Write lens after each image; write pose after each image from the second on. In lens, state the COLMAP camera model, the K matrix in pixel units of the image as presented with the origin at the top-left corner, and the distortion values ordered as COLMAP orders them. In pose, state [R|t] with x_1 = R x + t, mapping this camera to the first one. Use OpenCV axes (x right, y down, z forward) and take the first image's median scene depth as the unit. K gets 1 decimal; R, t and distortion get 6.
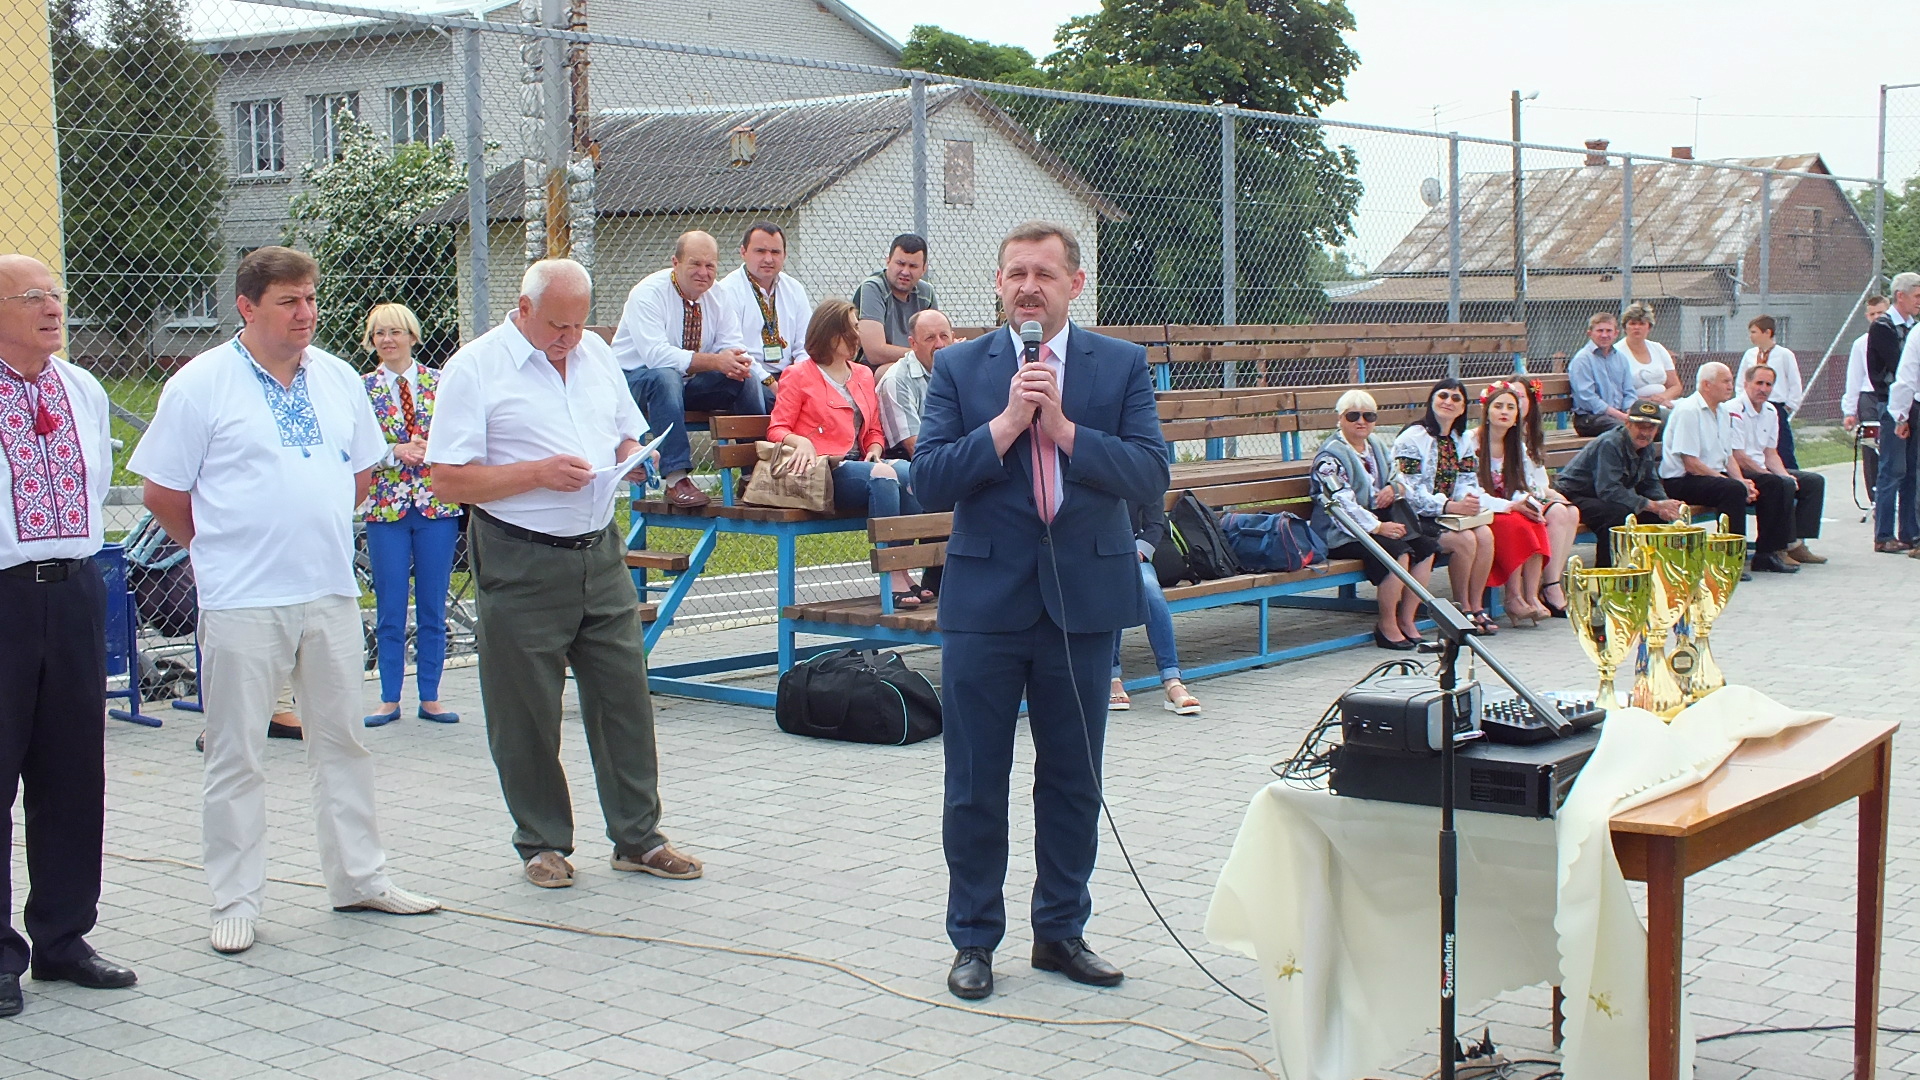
lens RADIAL K [[2509.5, 0, 970.3], [0, 2509.5, 554.8], [0, 0, 1]] dist [-0.035389, 0.000000]
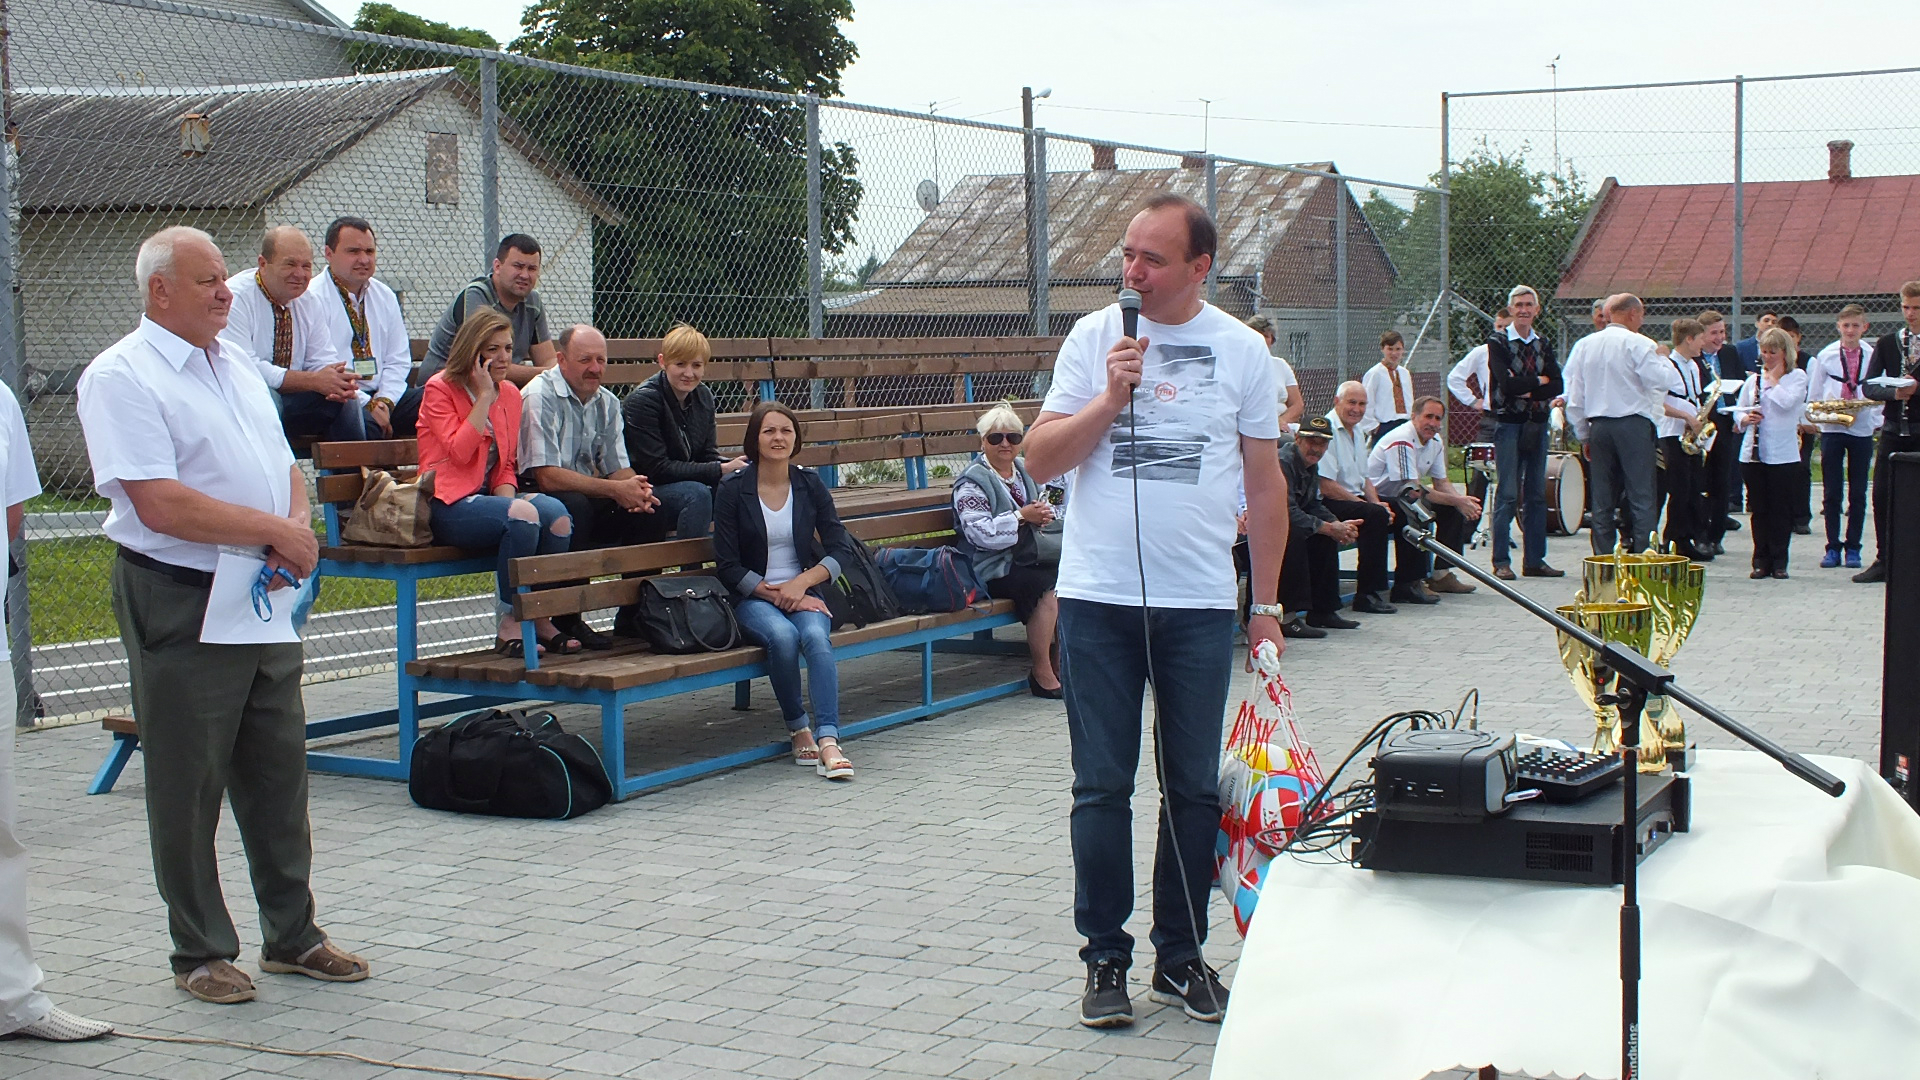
lens RADIAL K [[2766.4, 0, 955.2], [0, 2766.4, 536.5], [0, 0, 1]] dist [-0.097006, 0.000000]
pose [[0.979905, -0.010724, 0.199178, -0.045158], [0.014763, 0.999714, -0.018804, -0.001026], [-0.198919, 0.021366, 0.979783, 0.019156]]
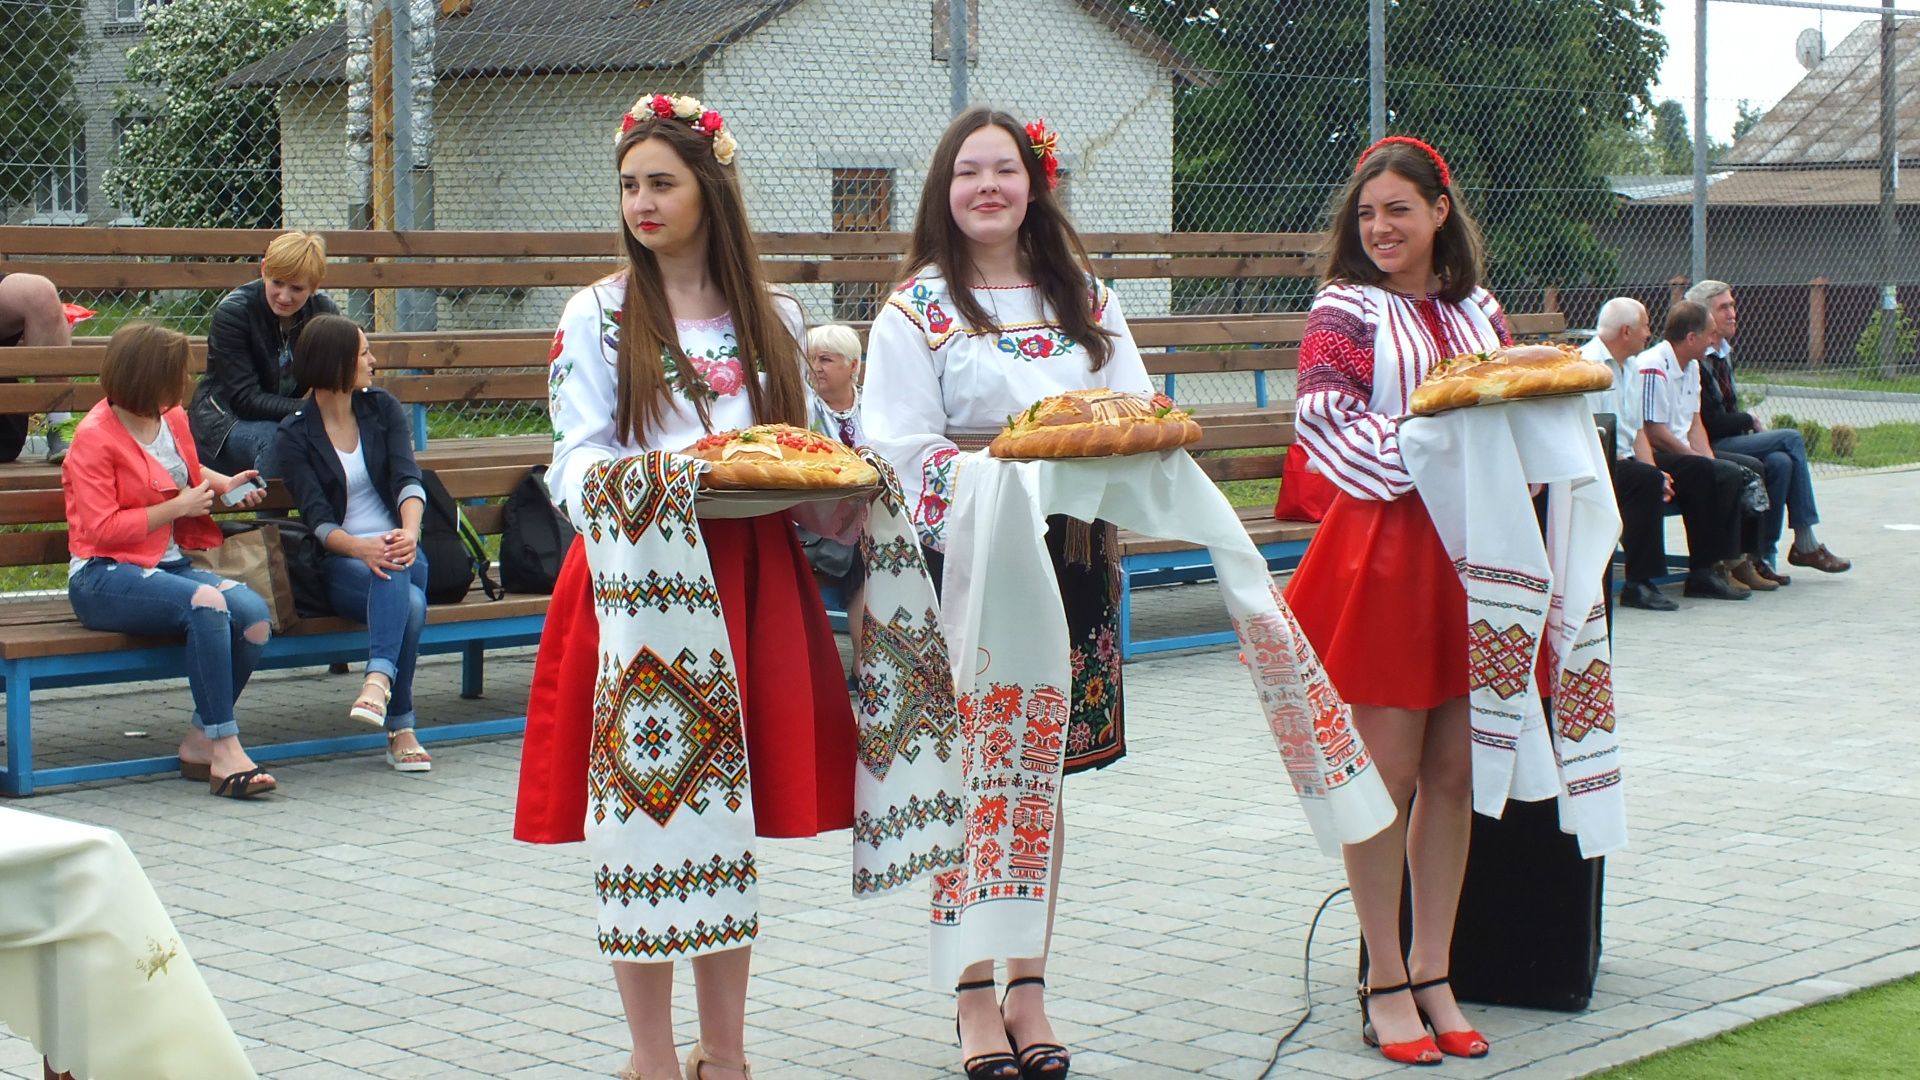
lens RADIAL K [[3458.8, 0, 959.0], [0, 3458.8, 538.0], [0, 0, 1]] dist [-0.045981, 0.000000]
pose [[0.994318, 0.018853, -0.104770, 0.218974], [-0.019109, 0.999816, -0.001440, -0.004200], [0.104724, 0.003434, 0.994495, 0.029585]]
